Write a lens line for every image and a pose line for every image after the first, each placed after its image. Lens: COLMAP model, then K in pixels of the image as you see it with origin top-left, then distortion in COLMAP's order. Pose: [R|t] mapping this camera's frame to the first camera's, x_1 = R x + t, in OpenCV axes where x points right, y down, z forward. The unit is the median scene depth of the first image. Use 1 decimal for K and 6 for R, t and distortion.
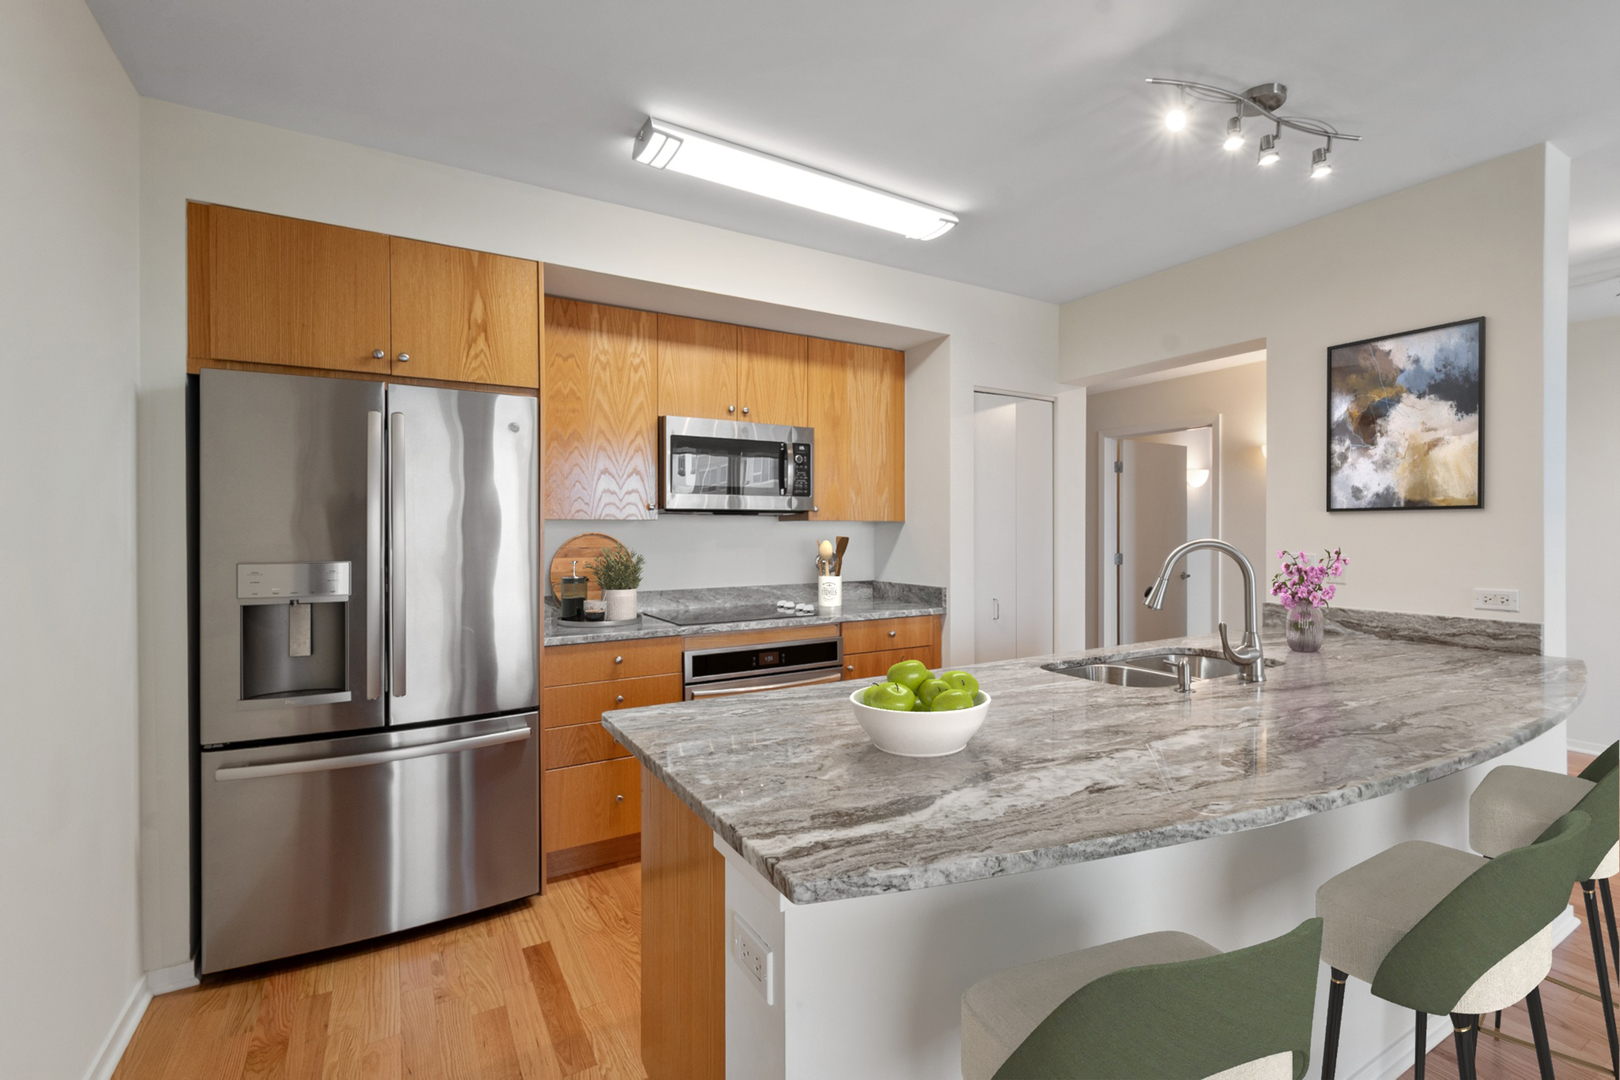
lens RADIAL K [[730.3, 0, 817.2], [0, 730.3, 539.0], [0, 0, 1]] dist [0.000755, 0.000218]
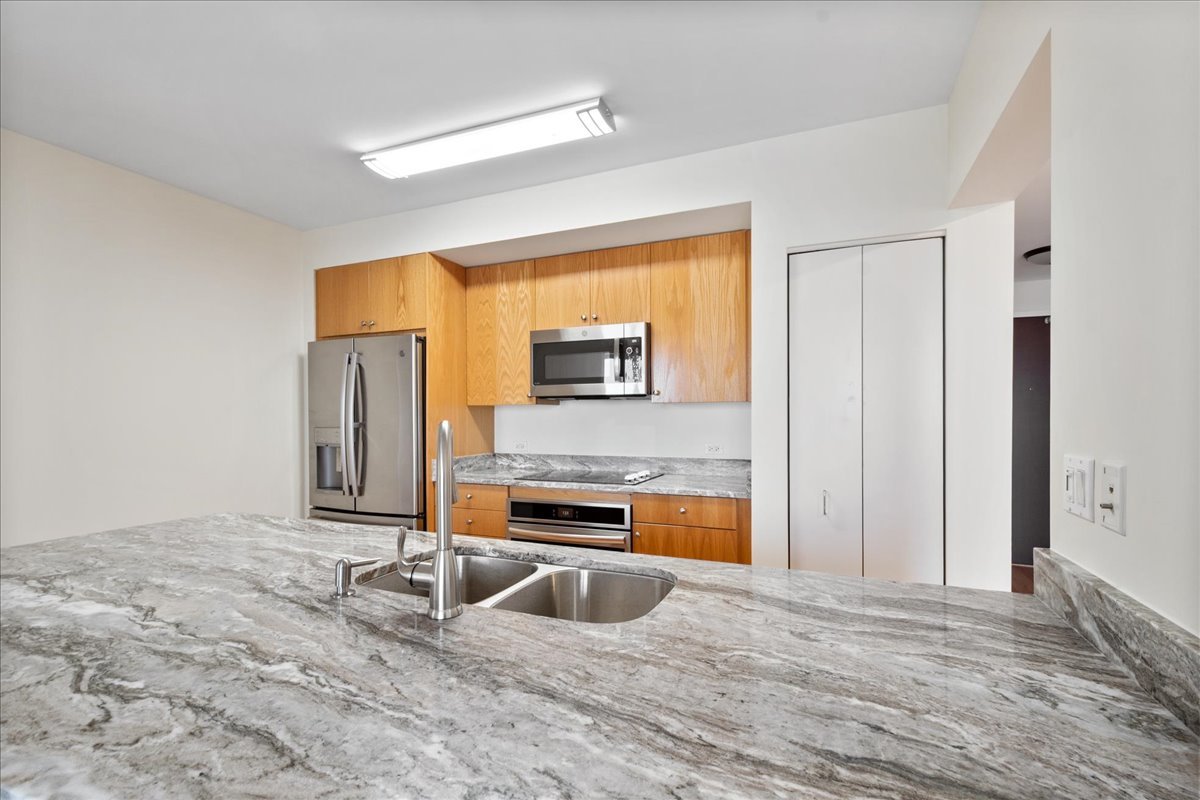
lens RADIAL K [[525.2, 0, 599.3], [0, 525.2, 420.0], [0, 0, 1]] dist [0.003587, 0.000239]
pose [[0.587972, 0.011149, -0.808804, 0.694846], [-0.004677, 0.999935, 0.010384, -0.007239], [0.808868, -0.002323, 0.587986, 0.507437]]
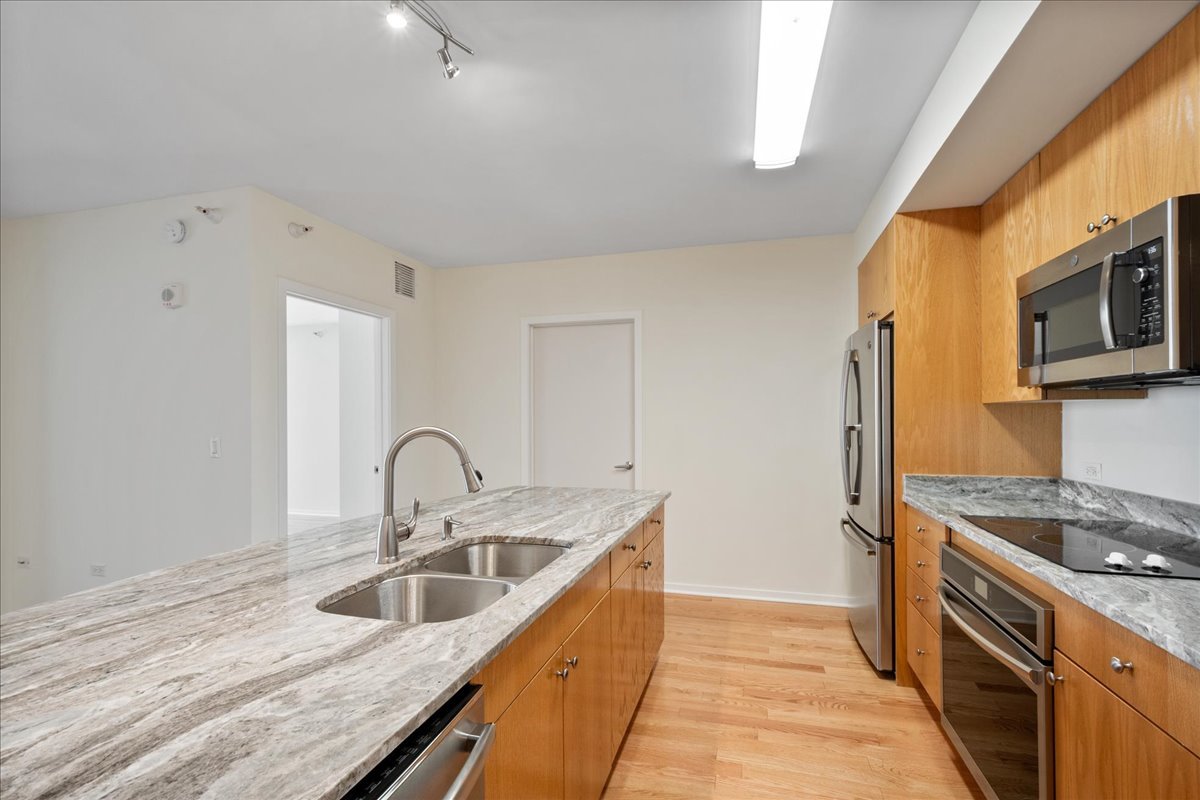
lens RADIAL K [[525.2, 0, 621.3], [0, 525.2, 416.2], [0, 0, 1]] dist [0.003587, 0.000239]
pose [[-0.709269, 0.009664, -0.704872, 0.554671], [0.005059, 0.999950, 0.008619, -0.015287], [0.704920, 0.002547, -0.709282, 1.107915]]
